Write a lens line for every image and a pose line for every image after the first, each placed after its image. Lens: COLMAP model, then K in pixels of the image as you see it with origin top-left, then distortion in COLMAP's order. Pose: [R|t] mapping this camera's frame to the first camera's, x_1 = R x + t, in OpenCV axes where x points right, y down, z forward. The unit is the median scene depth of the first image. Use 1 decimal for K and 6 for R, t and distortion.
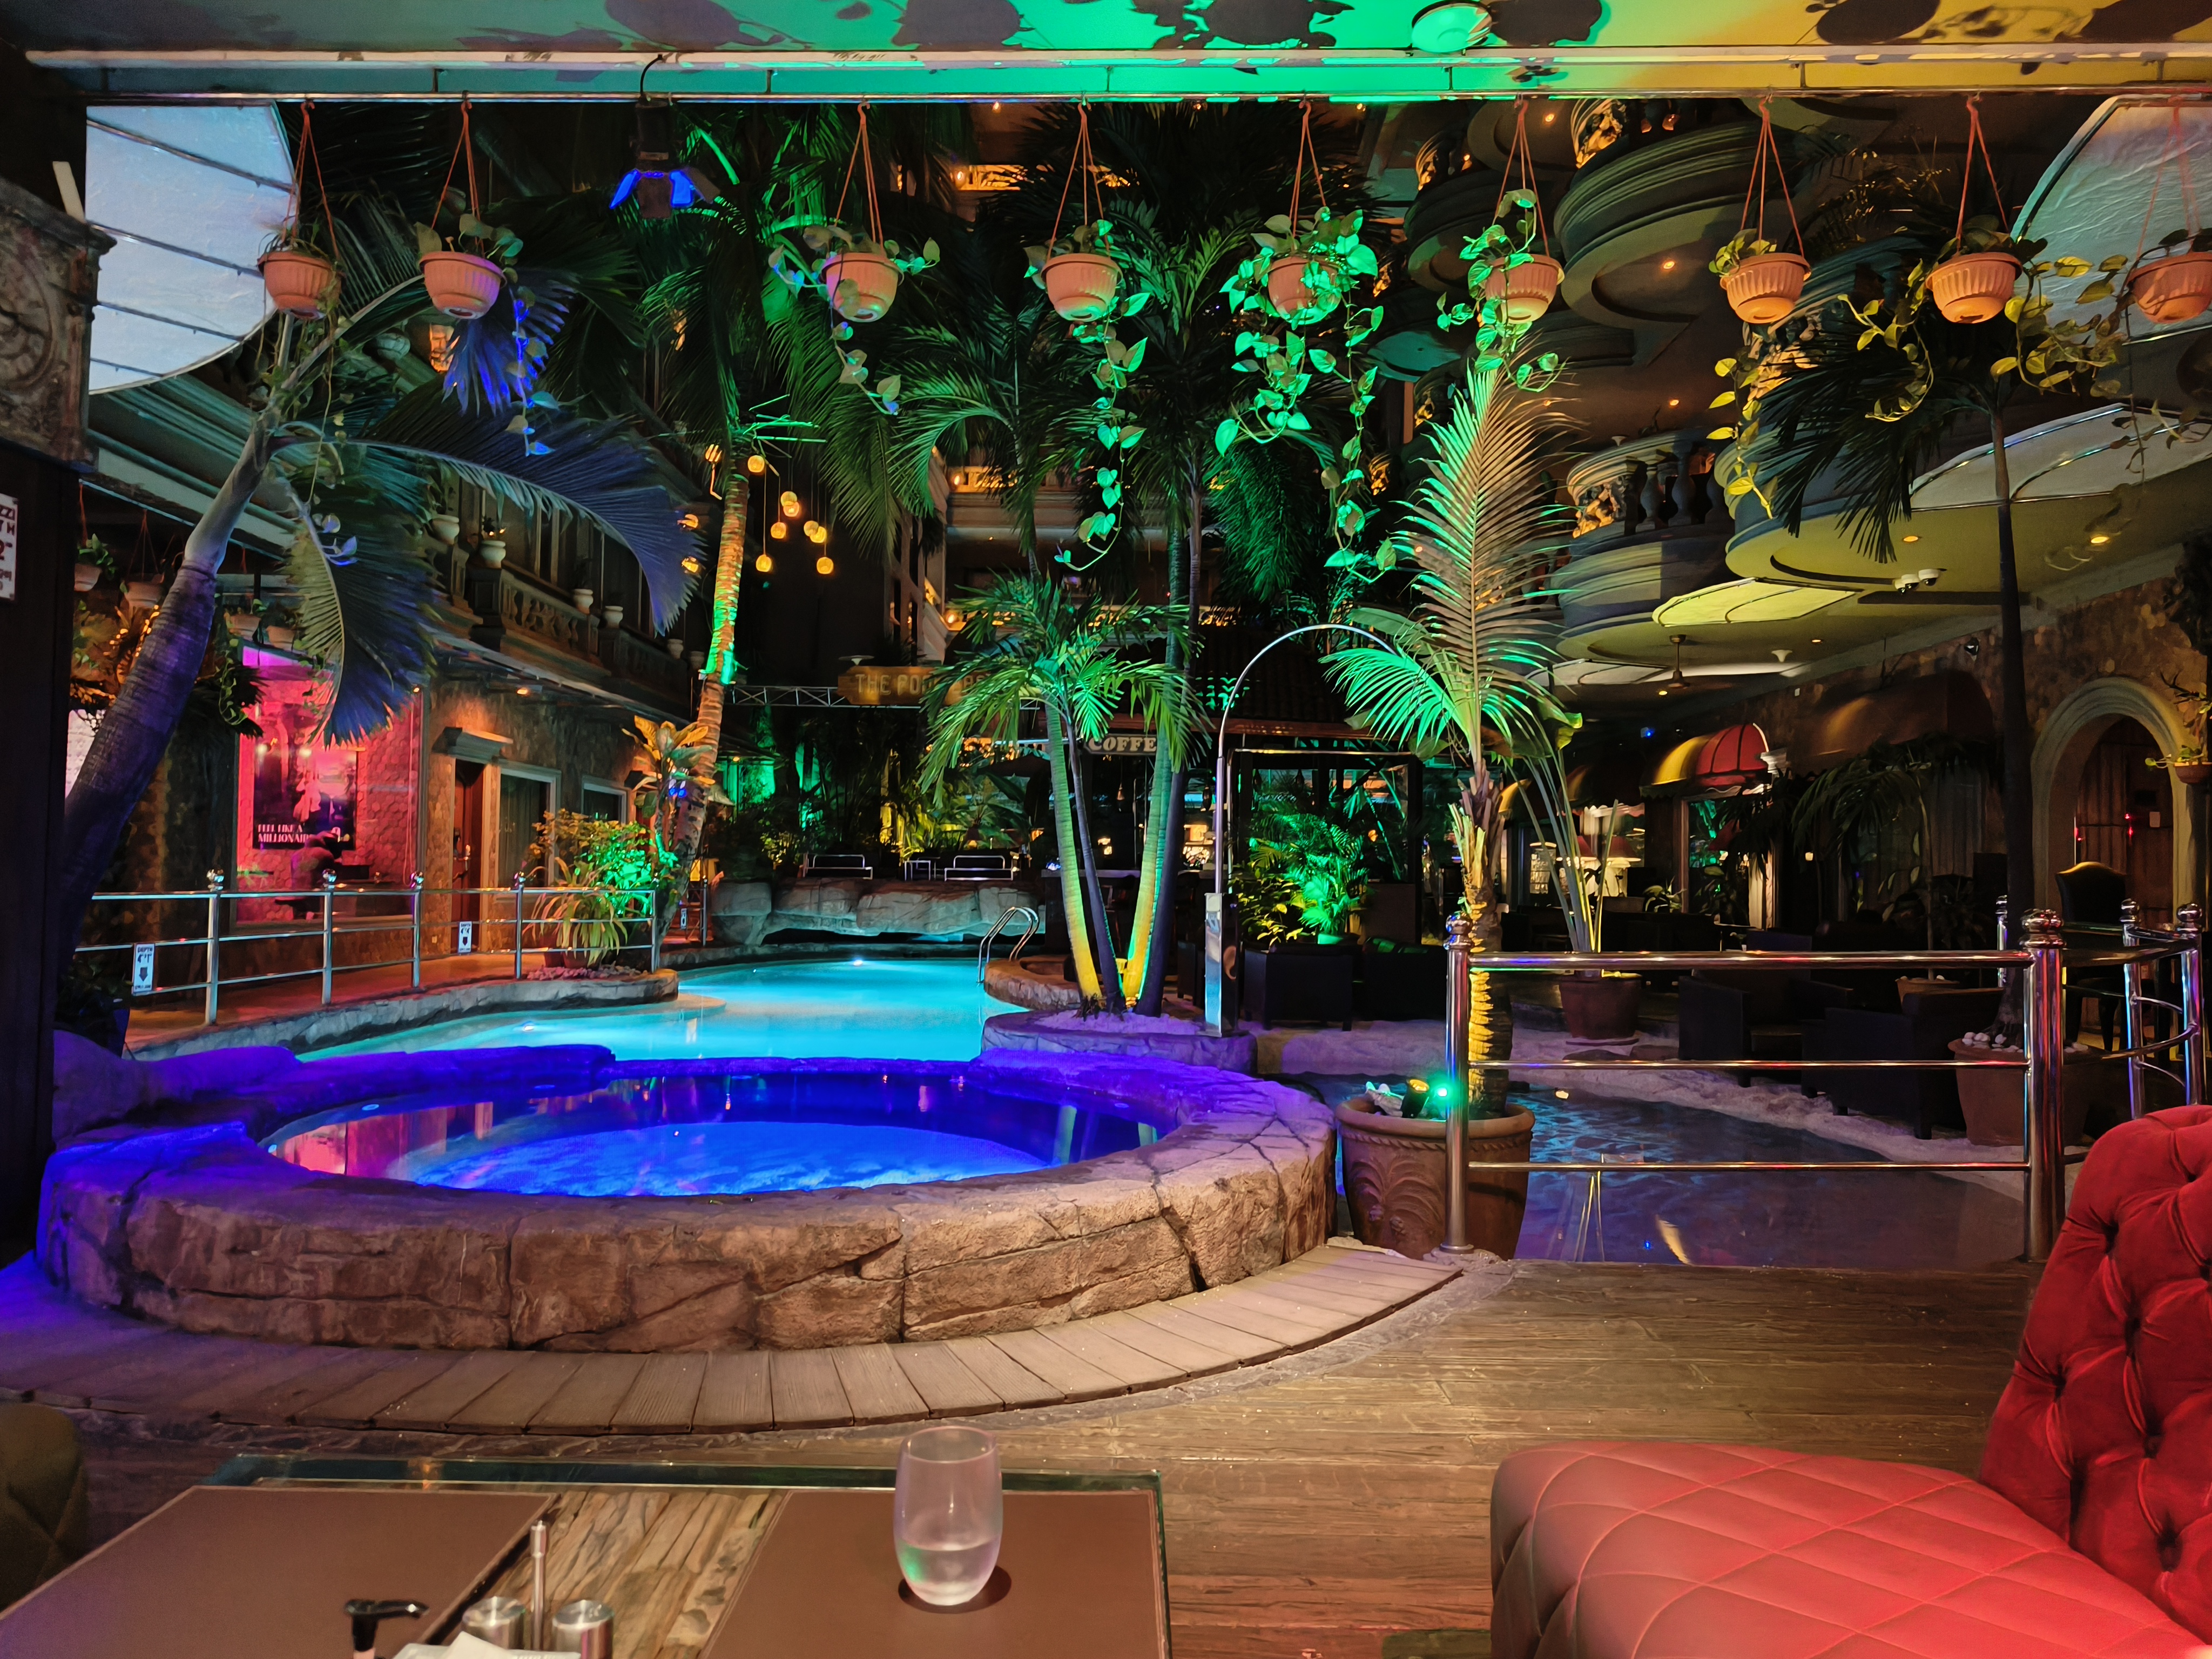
lens RADIAL K [[1563.8, 0, 1106.0], [0, 1563.8, 829.5], [0, 0, 1]] dist [-0.170147, 0.172982]
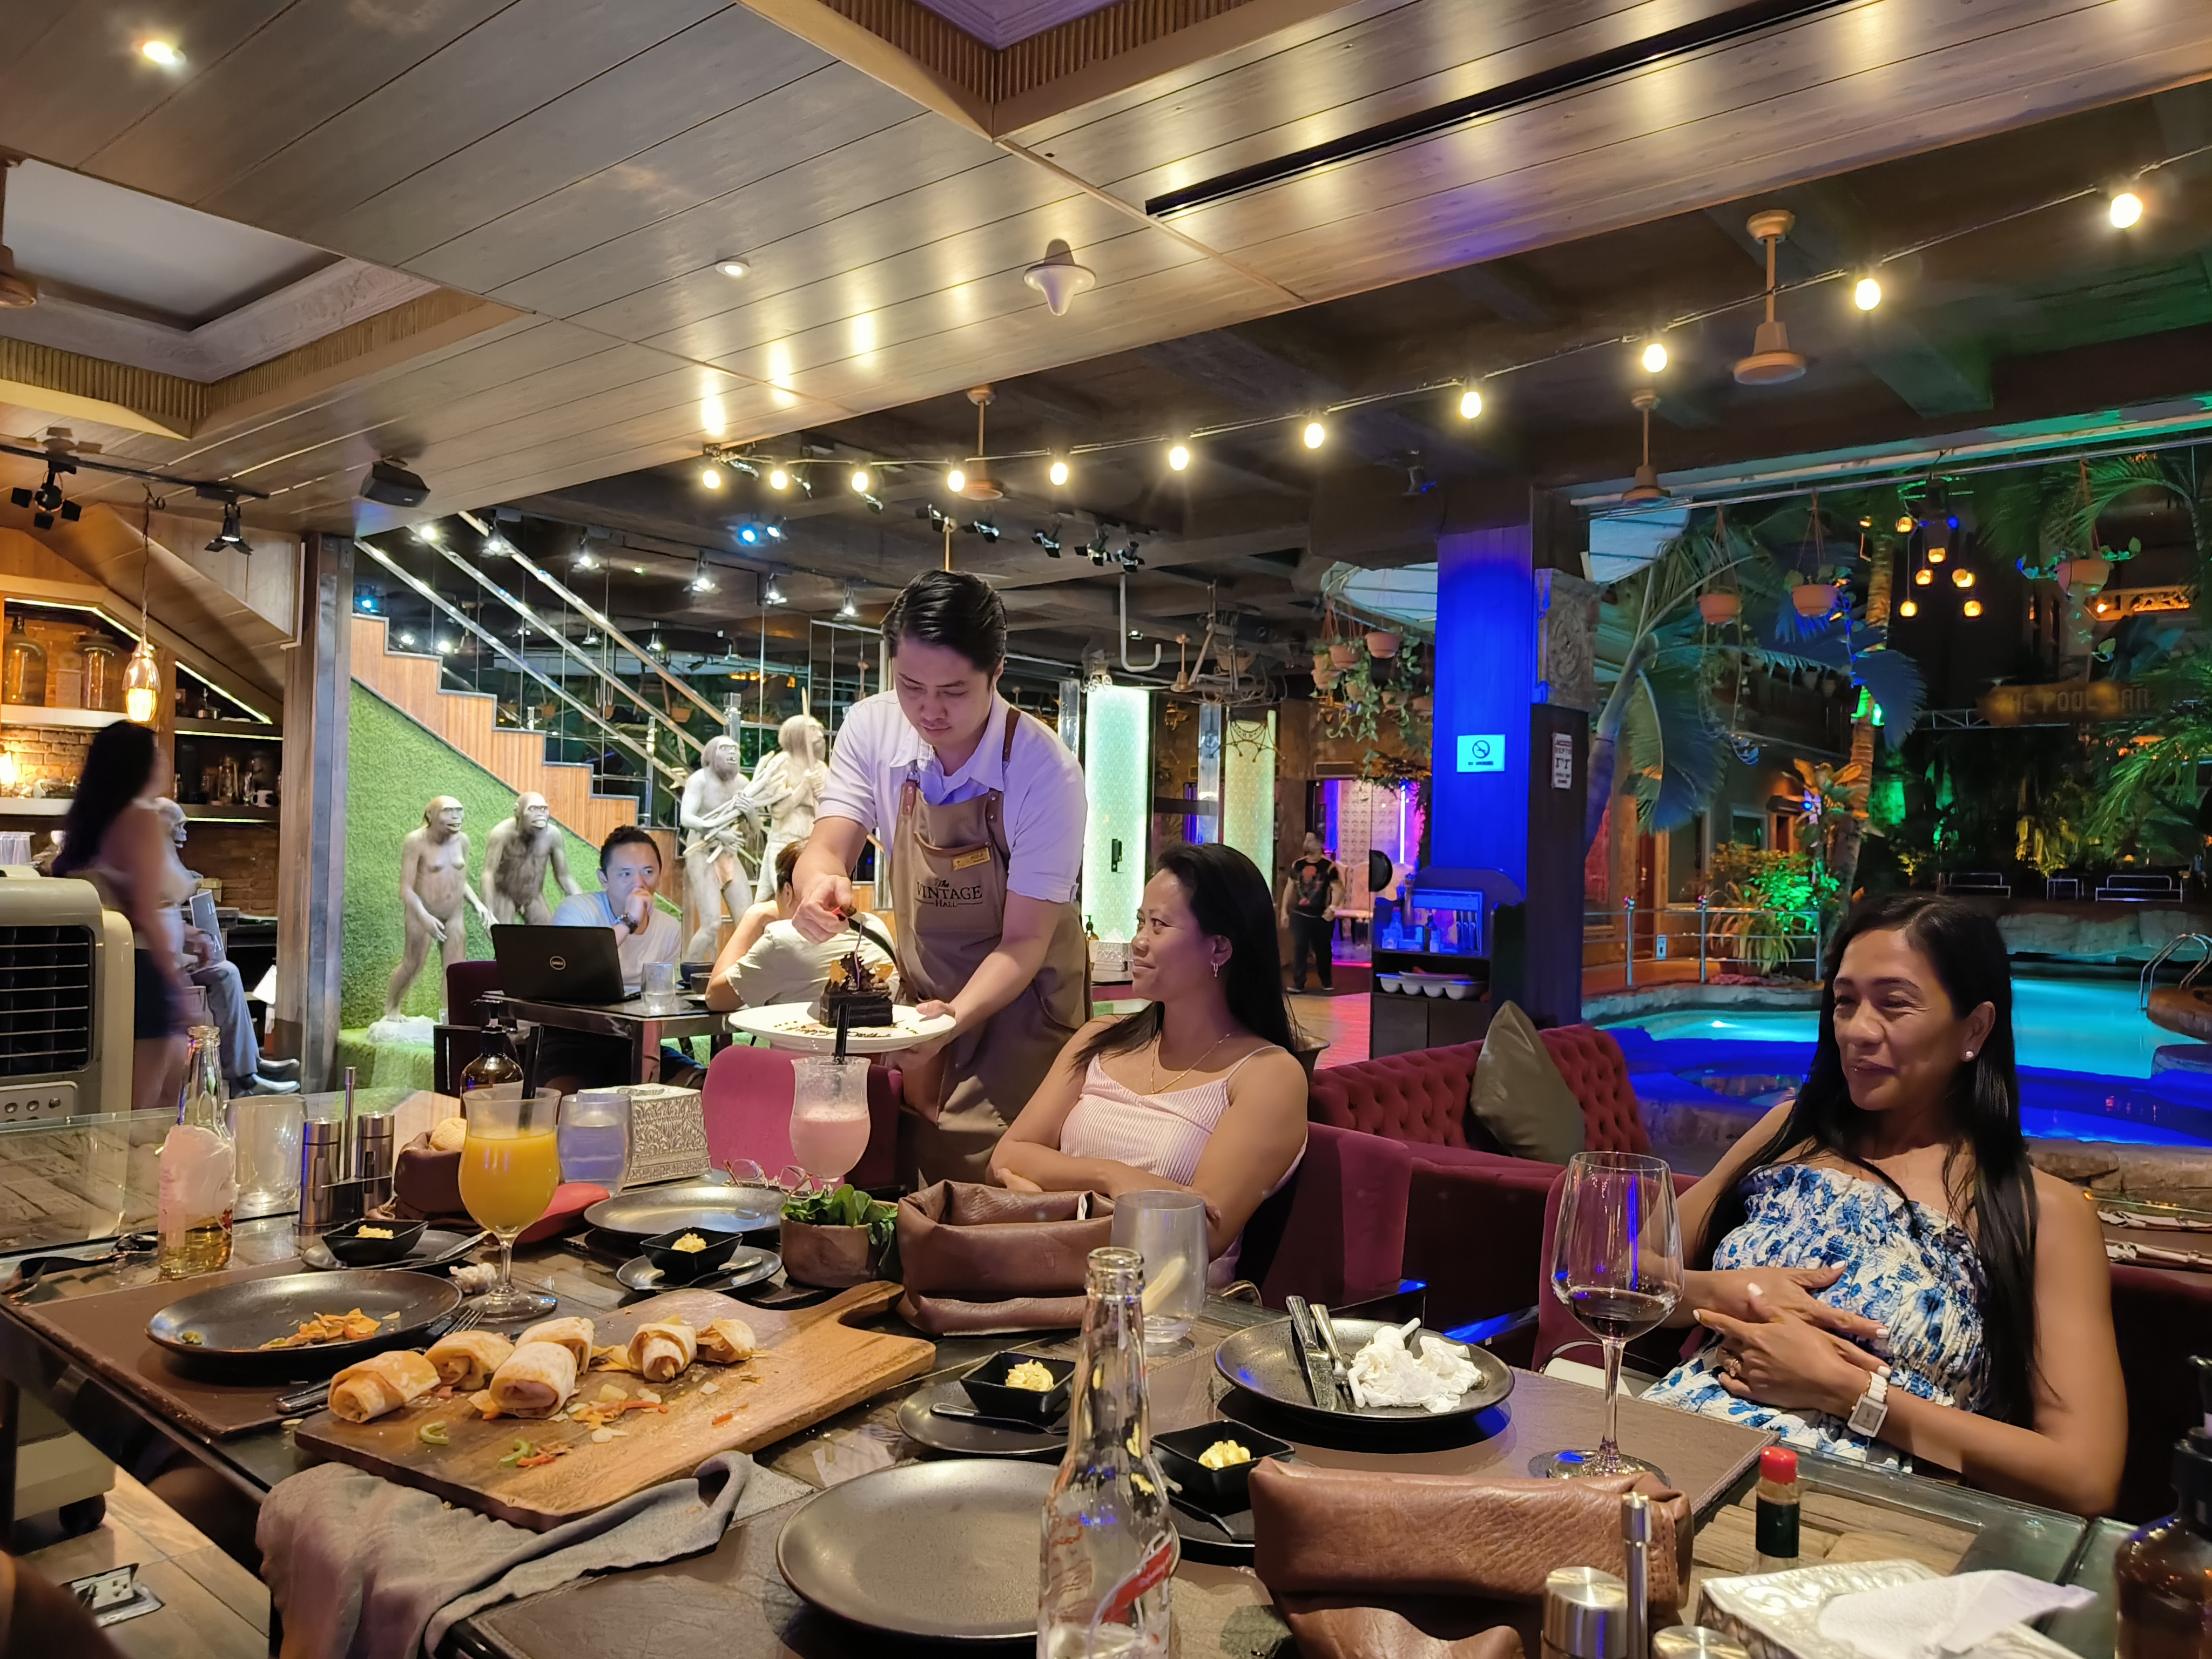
lens RADIAL K [[1563.8, 0, 1106.0], [0, 1563.8, 829.5], [0, 0, 1]] dist [-0.170147, 0.172982]
pose [[0.777758, 0.002243, -0.628560, 0.005712], [-0.002588, 0.999997, 0.000367, -0.018373], [0.628559, 0.001341, 0.777761, -0.188690]]
